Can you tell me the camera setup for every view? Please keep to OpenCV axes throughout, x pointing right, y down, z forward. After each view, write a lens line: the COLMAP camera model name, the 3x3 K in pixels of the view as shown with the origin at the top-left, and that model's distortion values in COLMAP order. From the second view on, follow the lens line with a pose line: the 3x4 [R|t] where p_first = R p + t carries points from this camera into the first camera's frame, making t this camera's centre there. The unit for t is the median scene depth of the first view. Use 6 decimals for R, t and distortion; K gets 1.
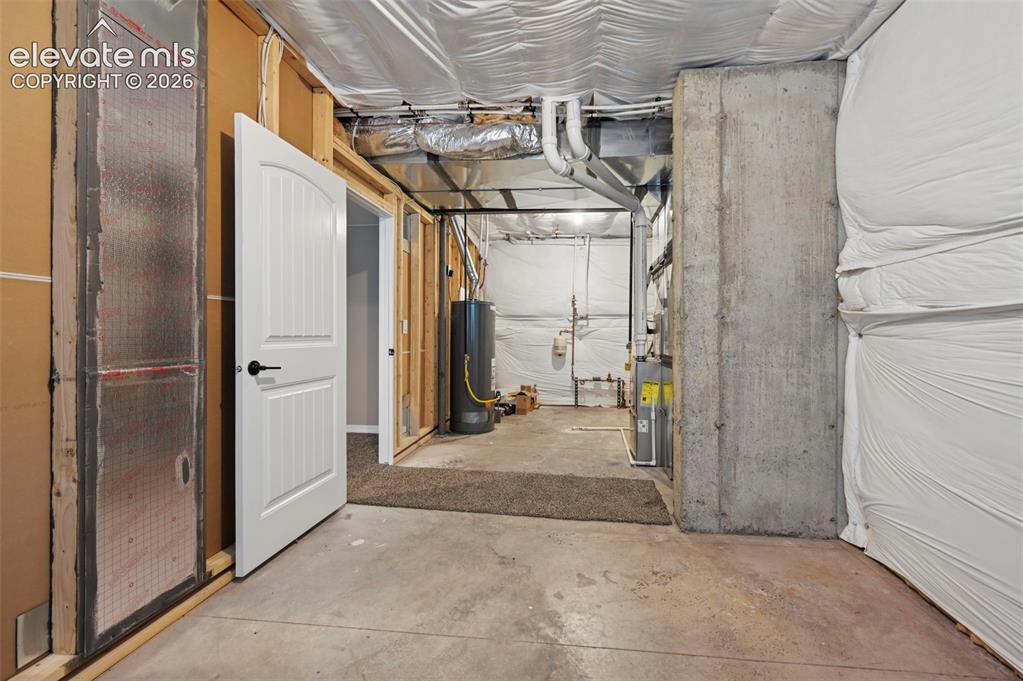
lens RADIAL K [[409.9, 0, 538.3], [0, 409.9, 334.2], [0, 0, 1]] dist [-0.001042, 0.000505]
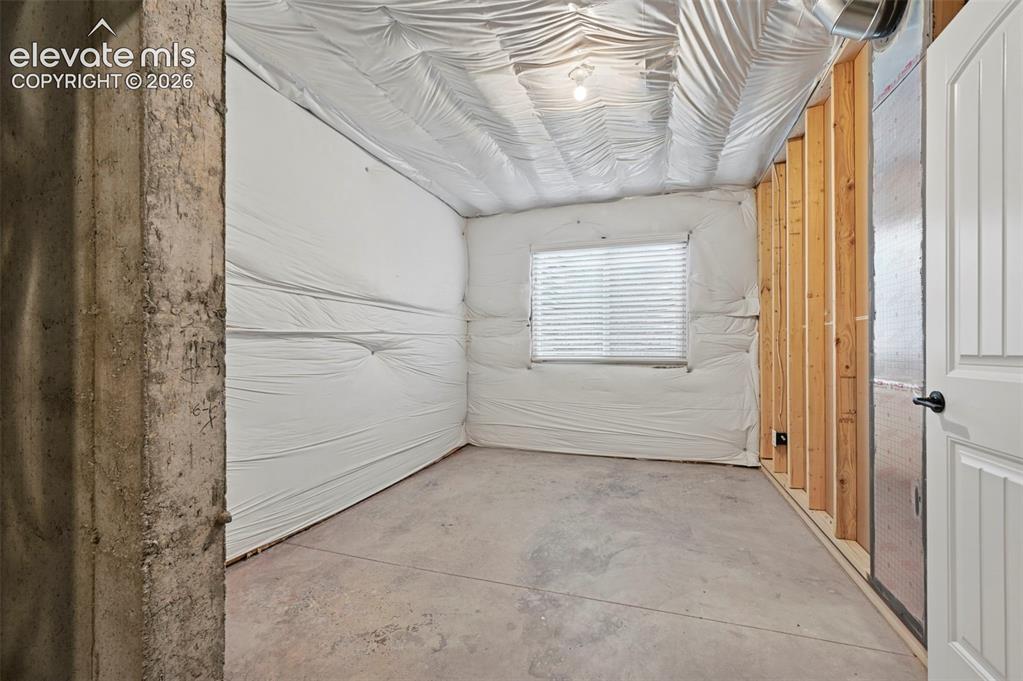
lens RADIAL K [[409.9, 0, 533.6], [0, 409.9, 349.1], [0, 0, 1]] dist [-0.001042, 0.000505]
pose [[-0.977849, -0.004629, 0.209259, -0.206223], [-0.005318, 0.999982, -0.002729, 0.002211], [-0.209243, -0.003781, -0.977856, 2.011177]]
